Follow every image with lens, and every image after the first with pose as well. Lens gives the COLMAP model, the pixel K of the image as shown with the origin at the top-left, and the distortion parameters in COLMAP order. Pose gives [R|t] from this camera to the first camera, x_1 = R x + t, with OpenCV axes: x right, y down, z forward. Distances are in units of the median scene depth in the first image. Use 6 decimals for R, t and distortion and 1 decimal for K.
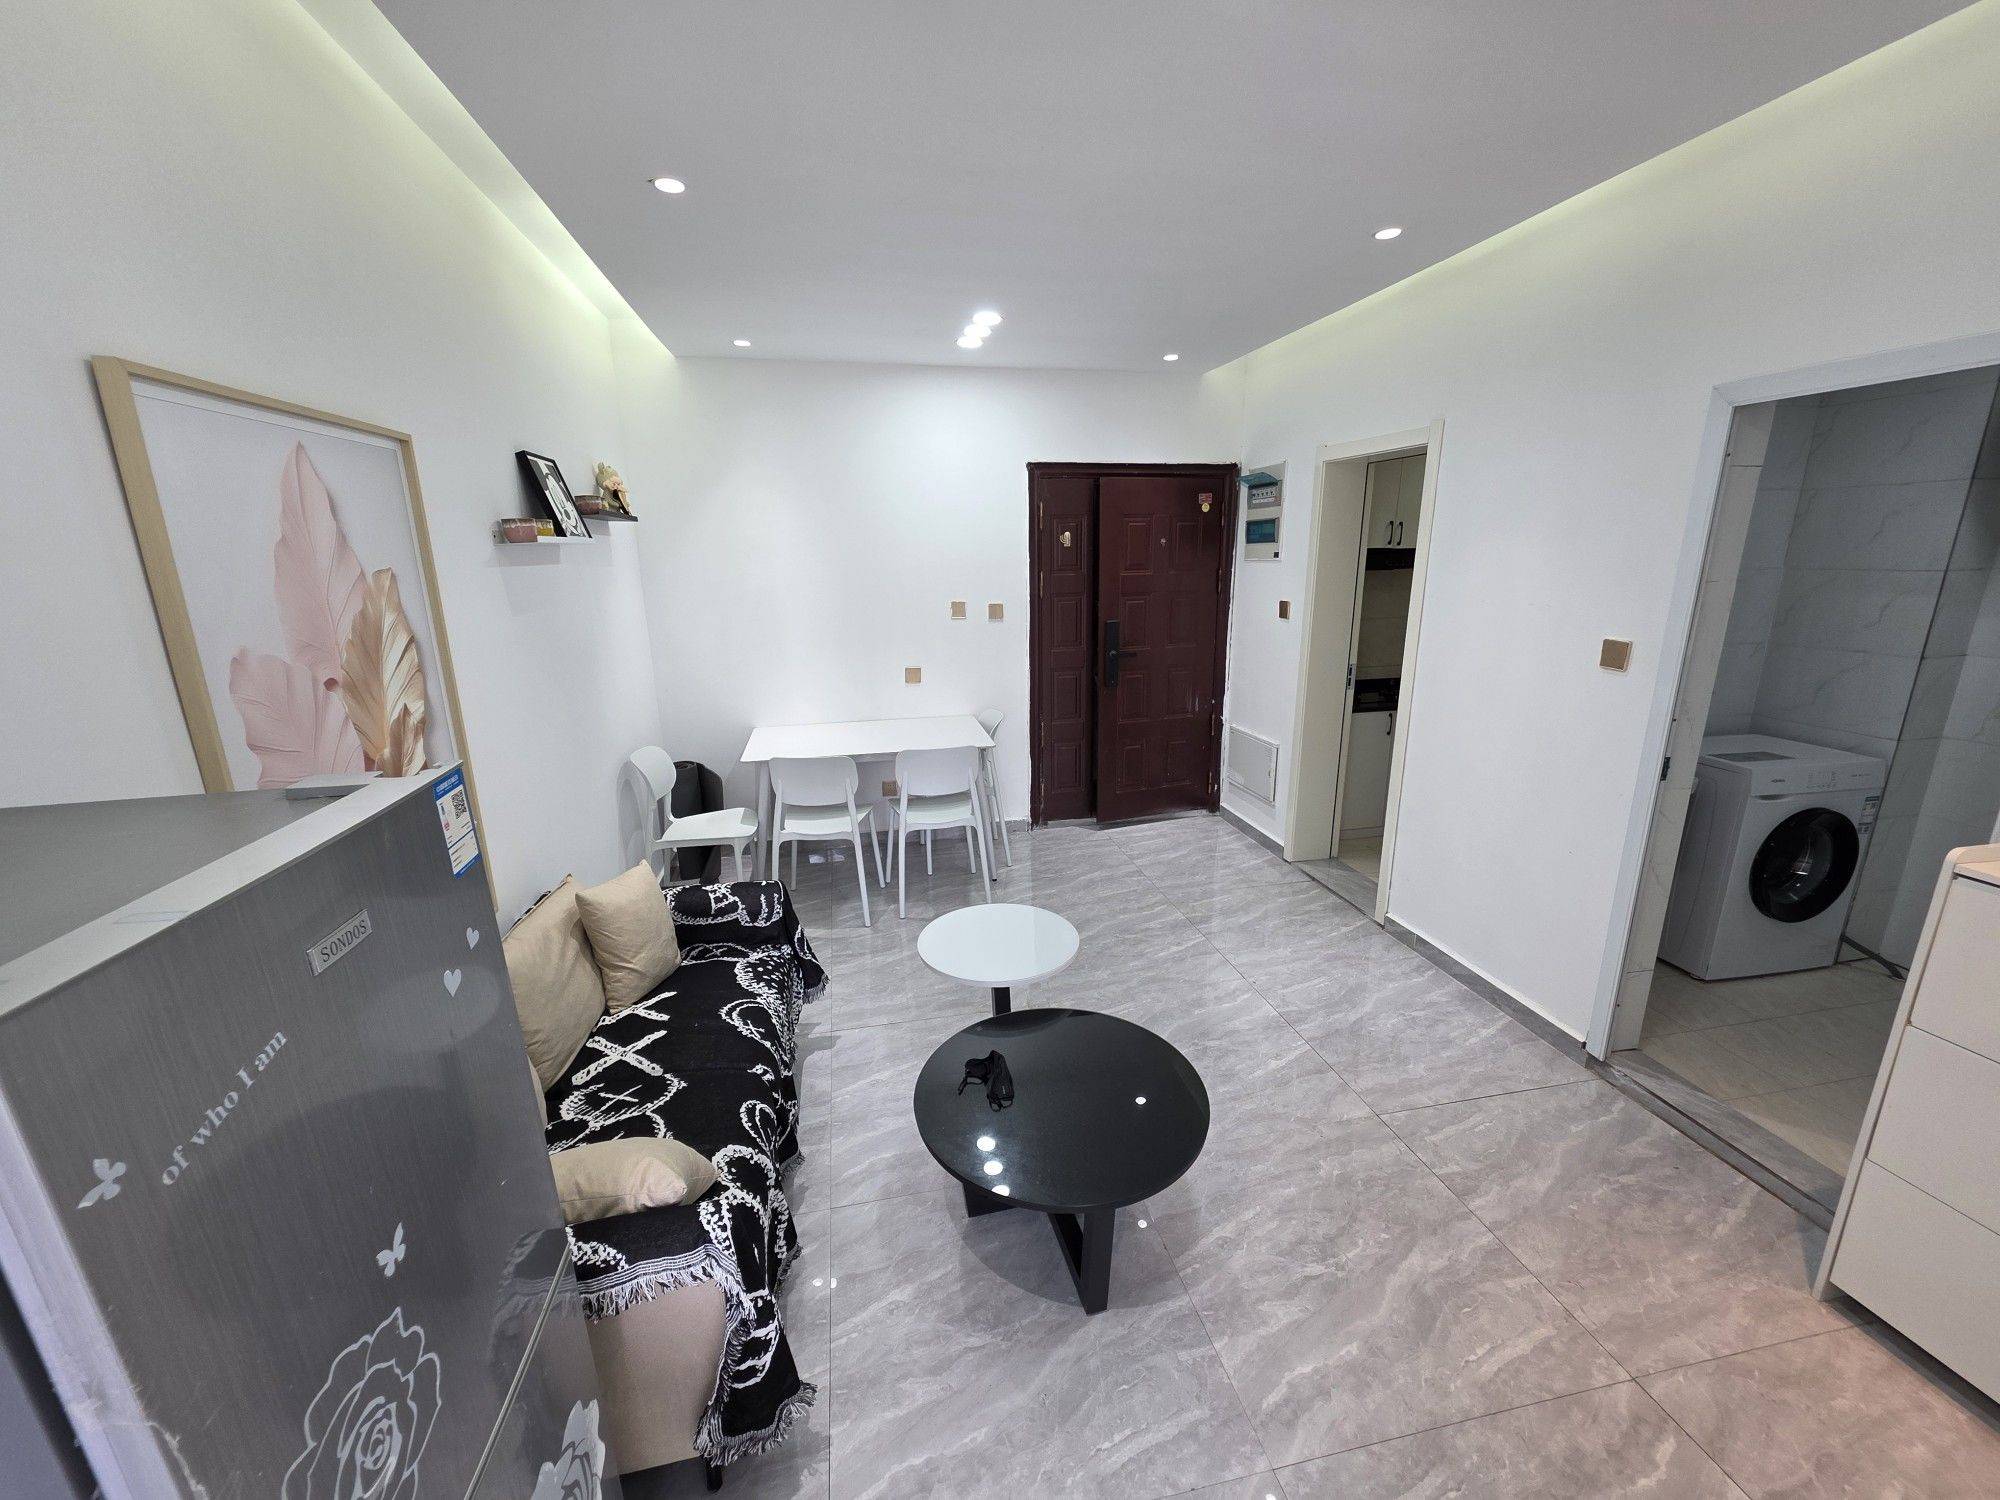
lens RADIAL K [[798.7, 0, 996.6], [0, 798.7, 750.2], [0, 0, 1]] dist [0.001637, -0.000107]
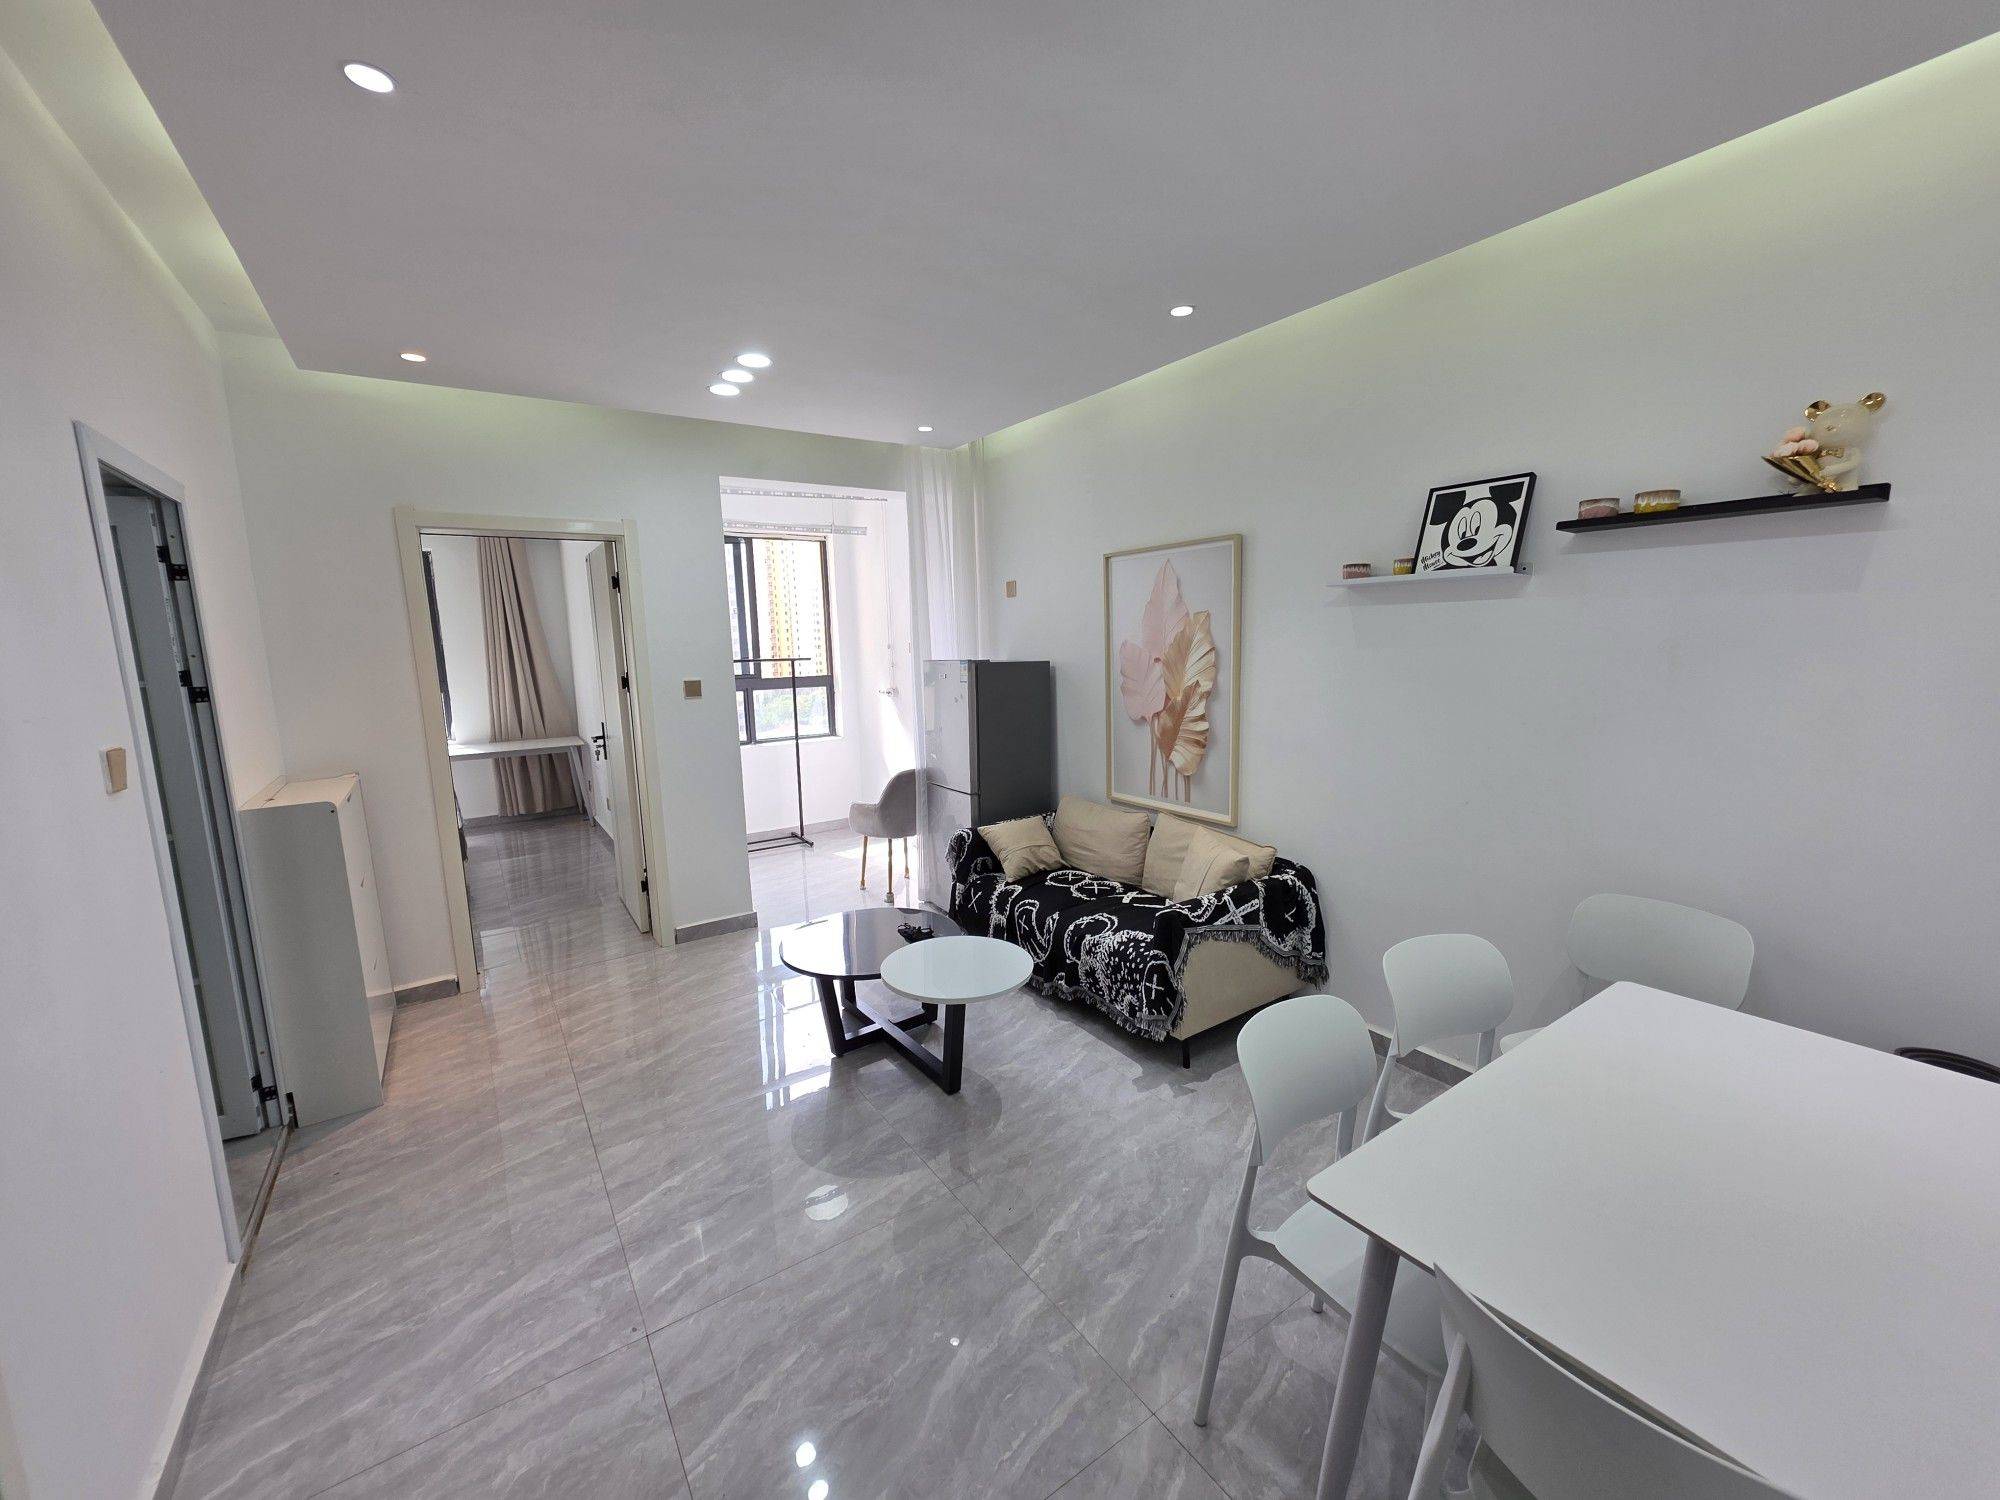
lens RADIAL K [[798.7, 0, 1002.1], [0, 798.7, 747.4], [0, 0, 1]] dist [0.001637, -0.000107]
pose [[-0.920138, 0.089561, -0.381215, 0.433297], [-0.060485, 0.929308, 0.364320, -0.559332], [0.386894, 0.358283, -0.849674, 2.416502]]
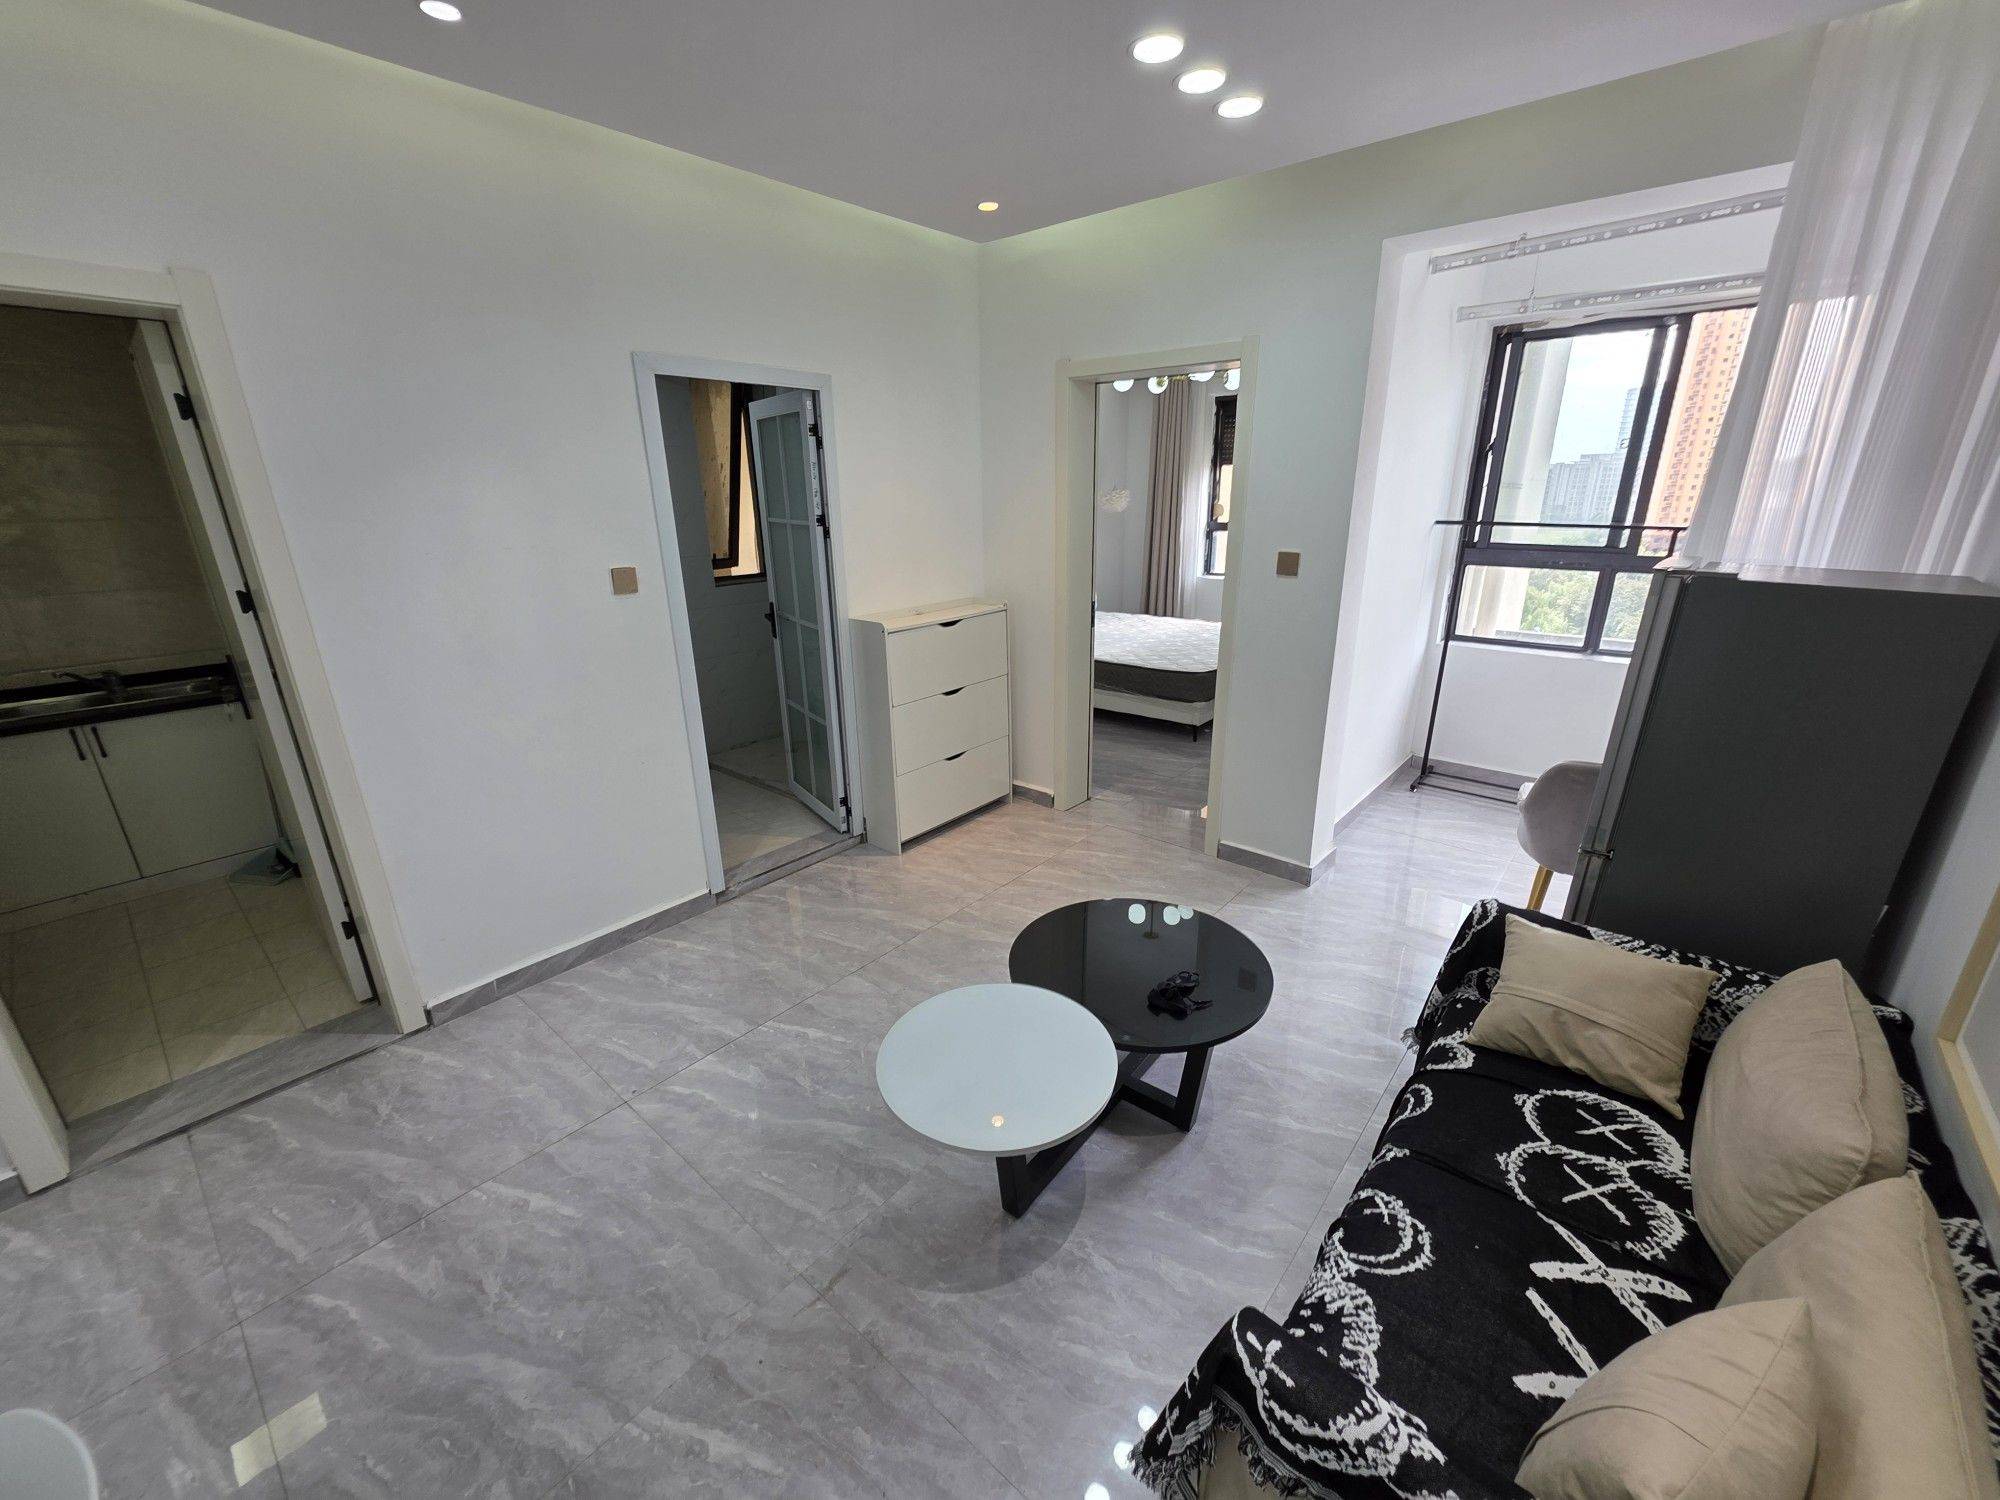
lens RADIAL K [[798.7, 0, 1009.5], [0, 798.7, 747.7], [0, 0, 1]] dist [0.001637, -0.000107]
pose [[-0.620404, -0.228319, 0.750313, -0.601659], [0.208877, 0.874032, 0.438678, -0.381731], [-0.755956, 0.428881, -0.494562, 1.613472]]
